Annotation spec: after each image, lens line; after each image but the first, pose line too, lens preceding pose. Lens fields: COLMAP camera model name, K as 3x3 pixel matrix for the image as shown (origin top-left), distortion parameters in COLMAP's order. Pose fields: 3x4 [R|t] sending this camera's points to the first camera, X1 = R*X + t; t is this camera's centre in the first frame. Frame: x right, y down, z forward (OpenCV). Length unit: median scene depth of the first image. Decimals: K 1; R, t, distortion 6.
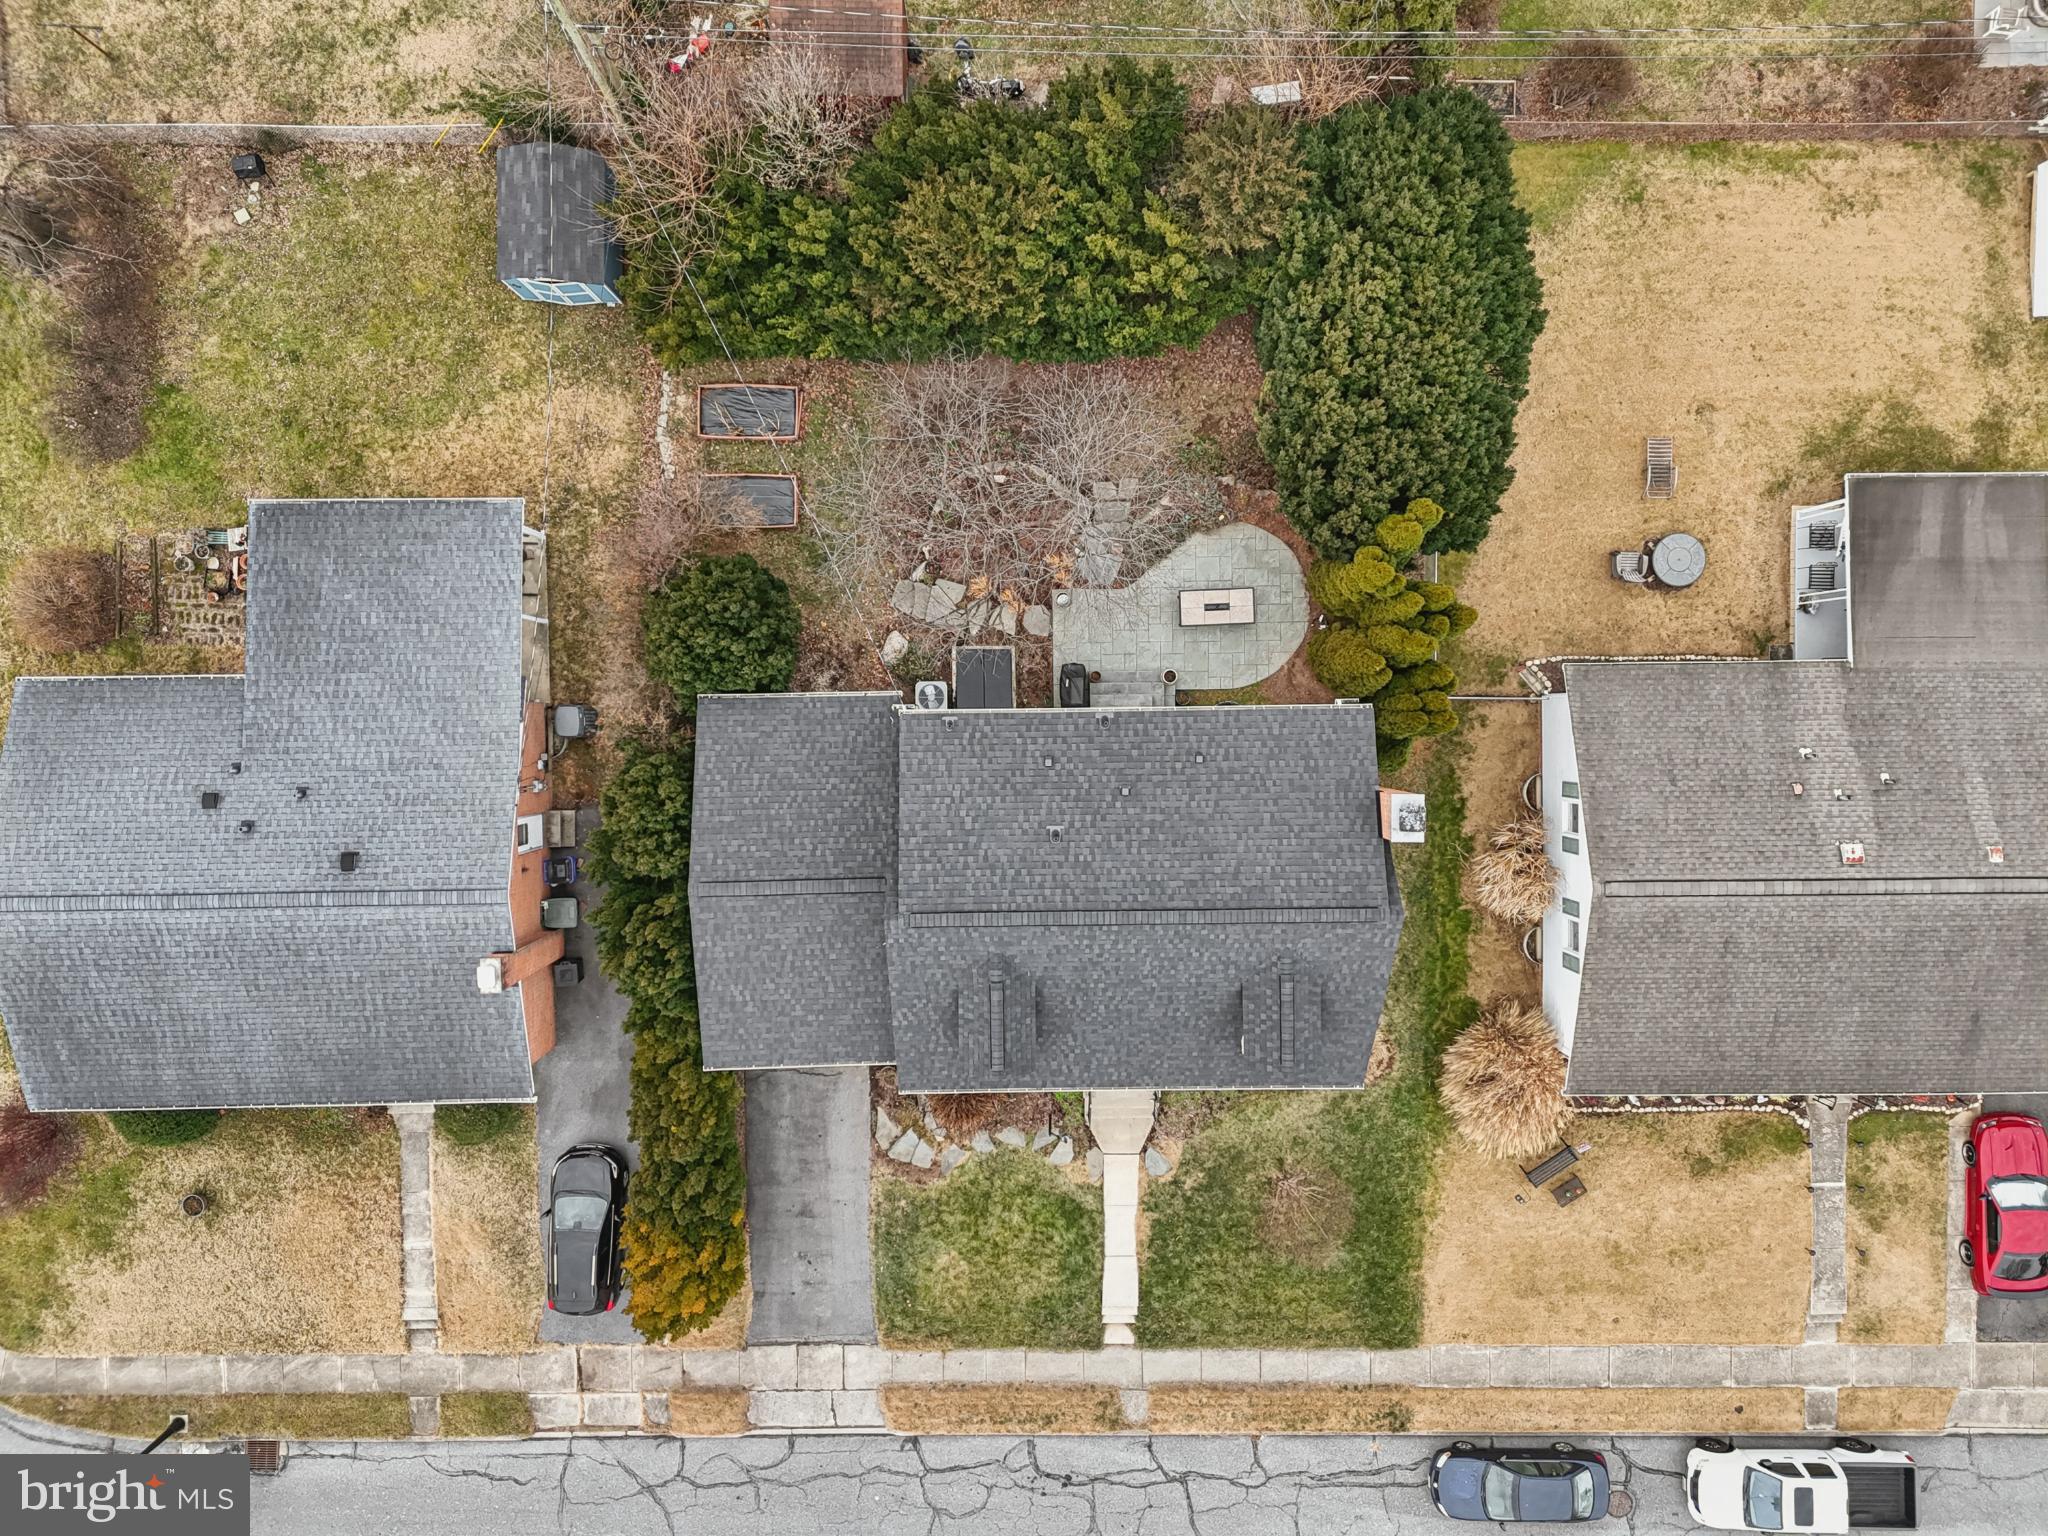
lens RADIAL K [[1489.3, 0, 1030.2], [0, 1489.3, 761.7], [0, 0, 1]] dist [0.066752, -0.057456]
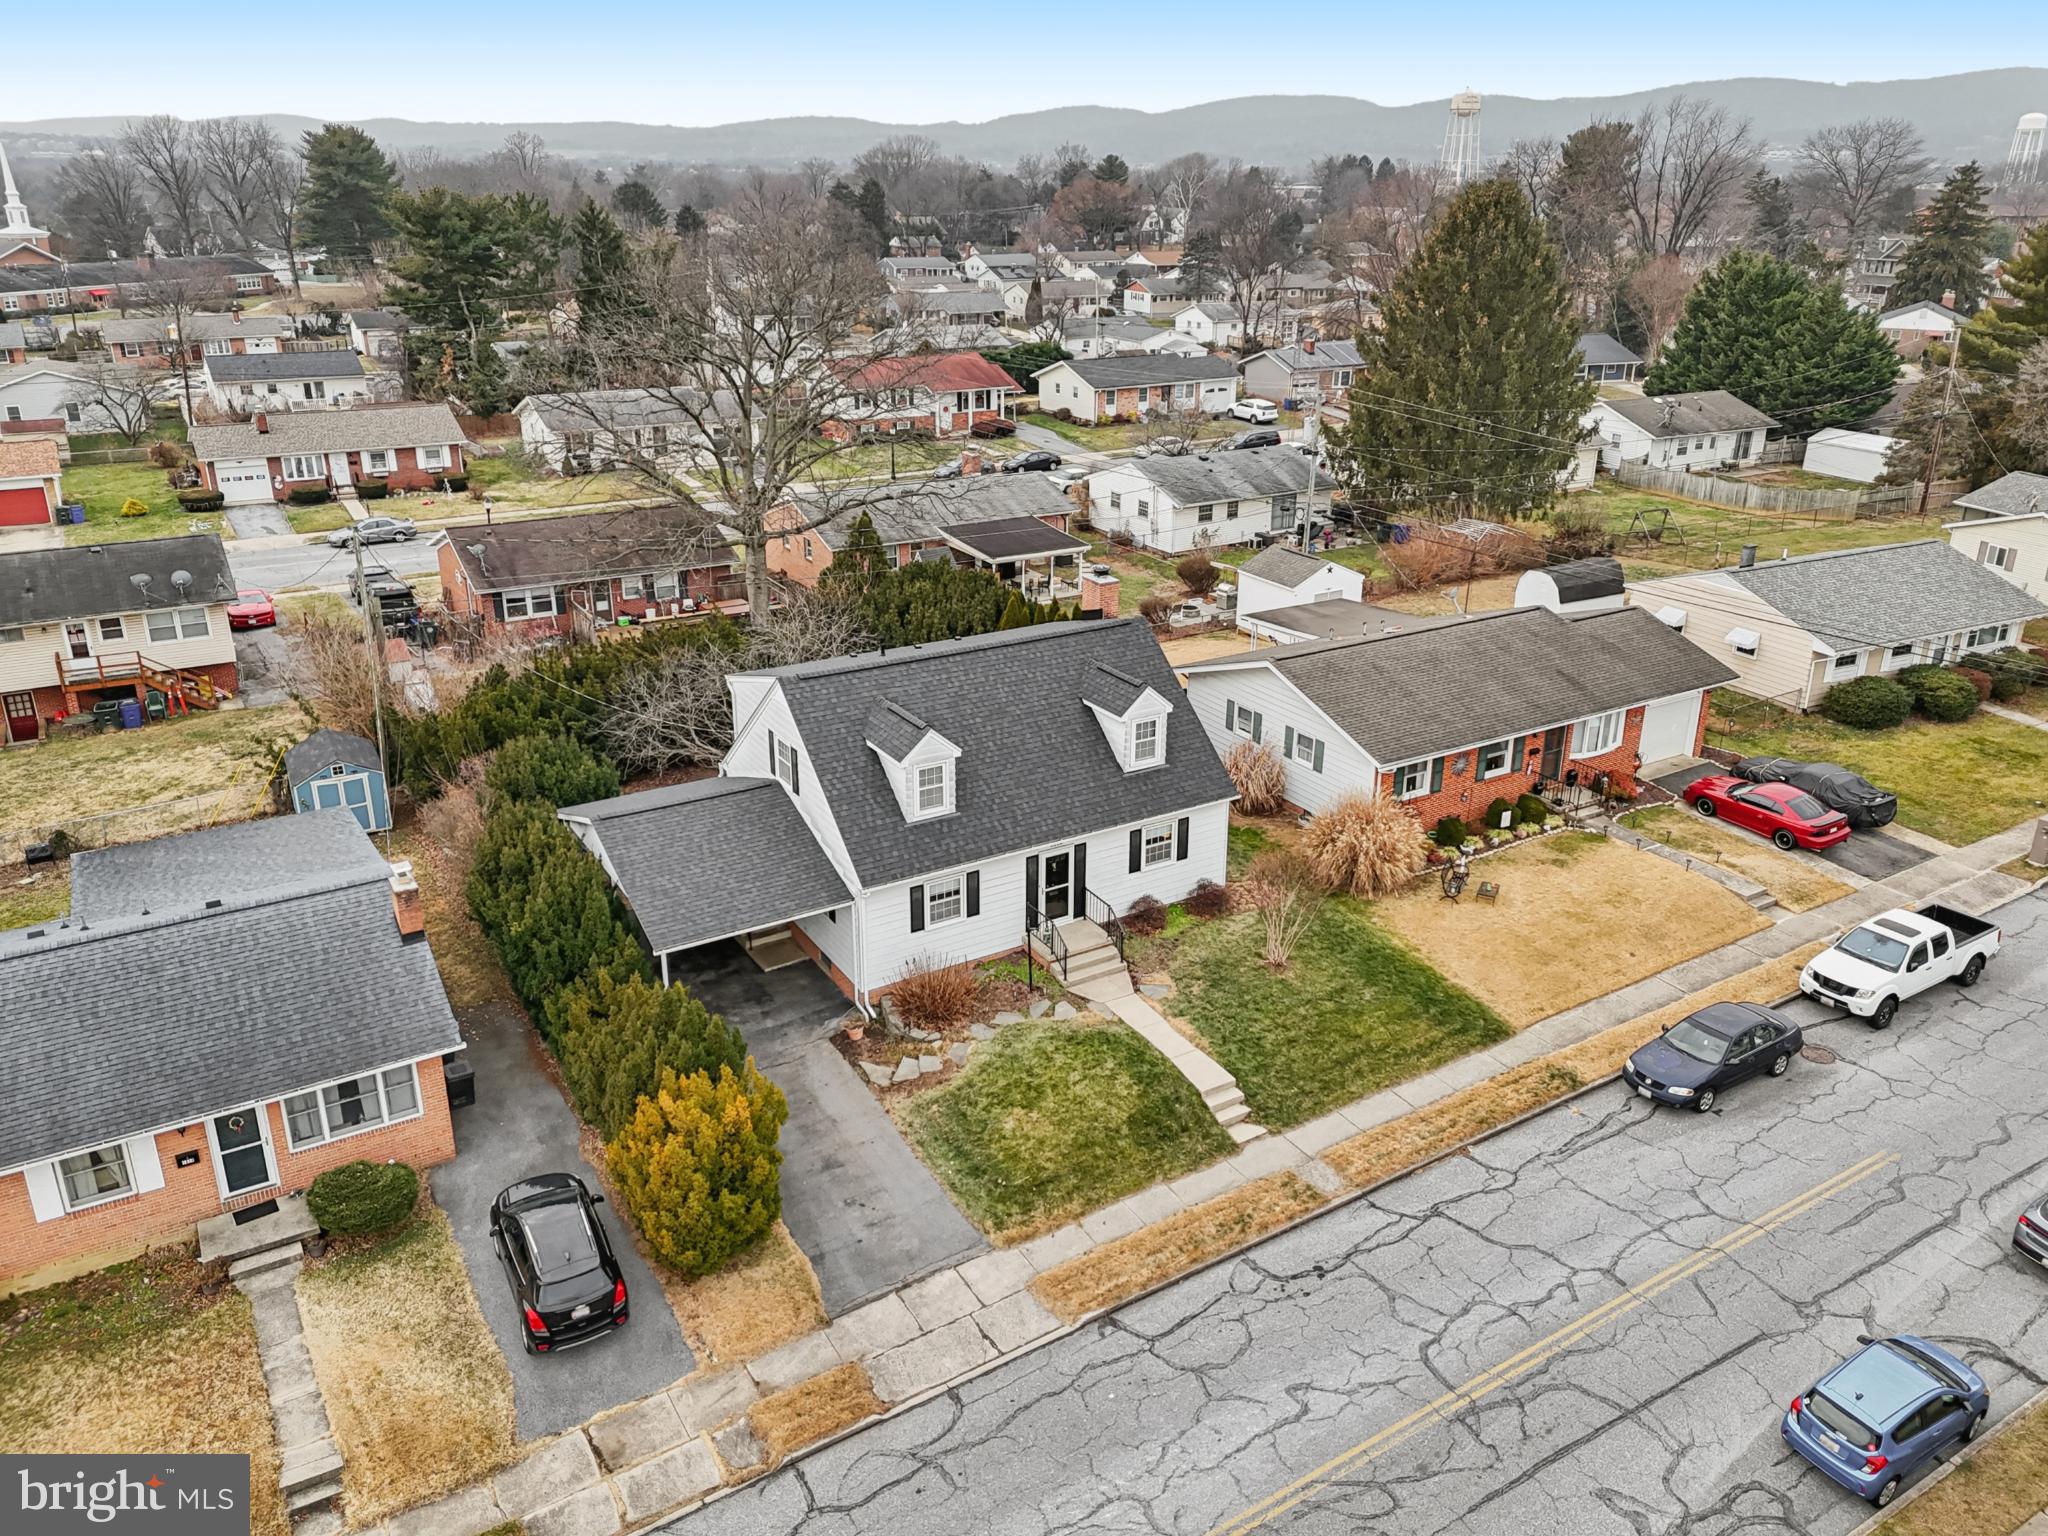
lens RADIAL K [[1508.0, 0, 1034.4], [0, 1508.0, 749.2], [0, 0, 1]] dist [0.090820, -0.090616]
pose [[0.859427, -0.192161, 0.473771, -0.398783], [0.510737, 0.280870, -0.812564, 0.953640], [0.023075, 0.940312, 0.339531, 0.532600]]
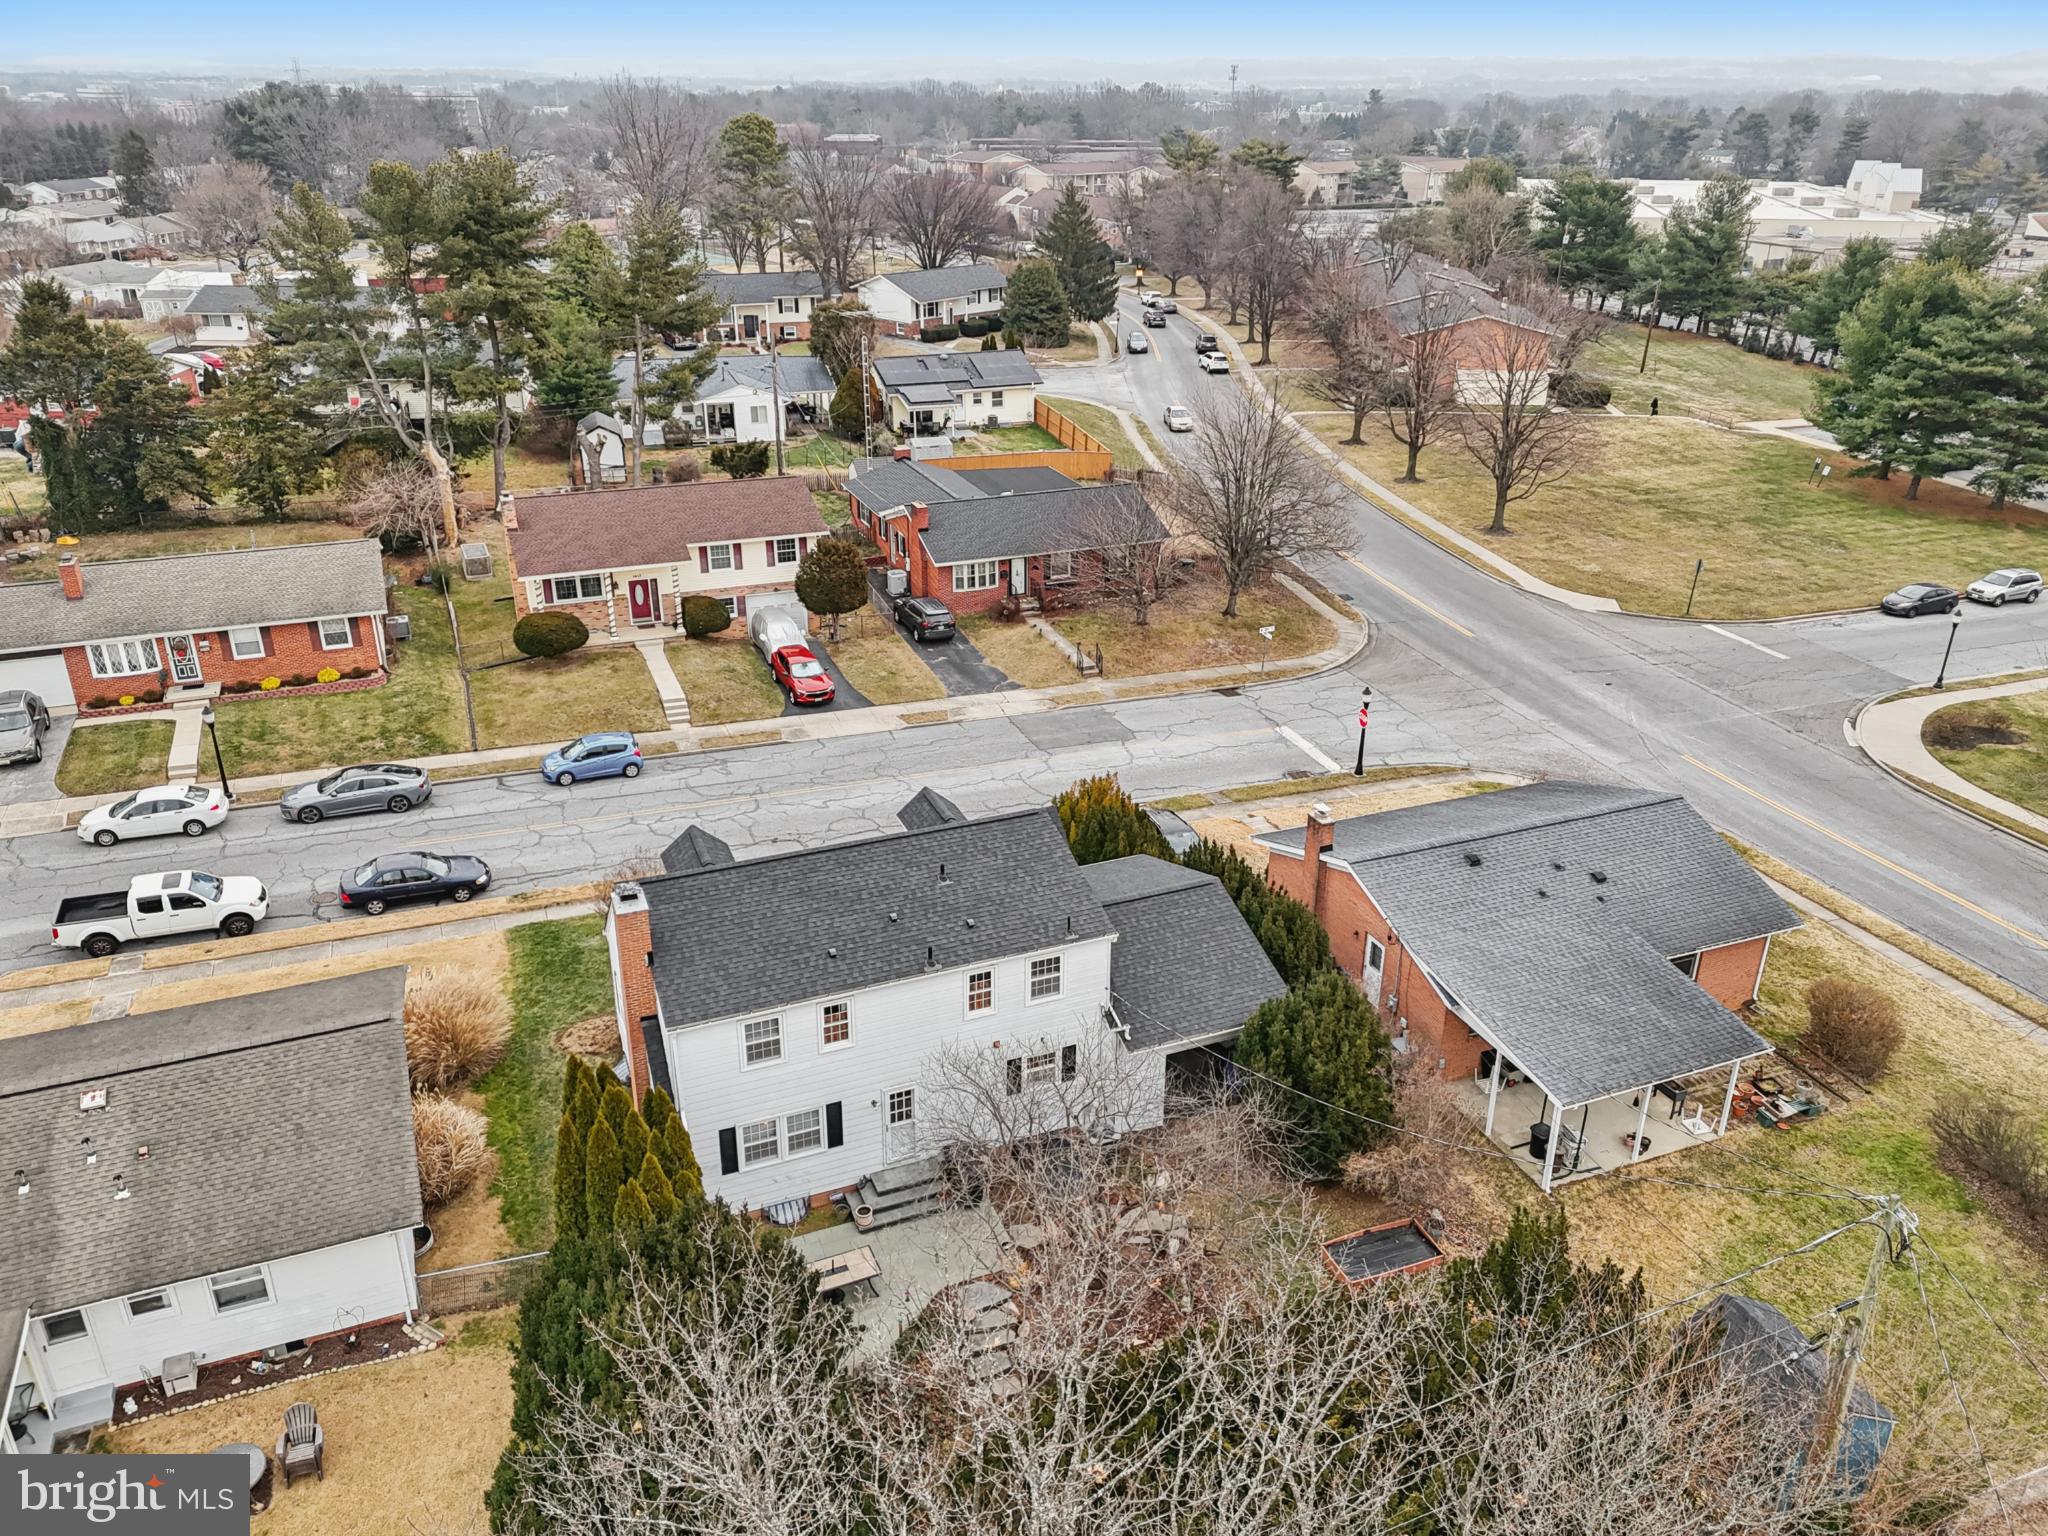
lens RADIAL K [[1499.8, 0, 1024.9], [0, 1499.8, 762.2], [0, 0, 1]] dist [0.094351, -0.095662]
pose [[-0.931275, 0.132593, -0.339332, 0.270690], [-0.363051, -0.415329, 0.834084, -0.719671], [-0.030340, 0.899956, 0.434923, 0.353254]]
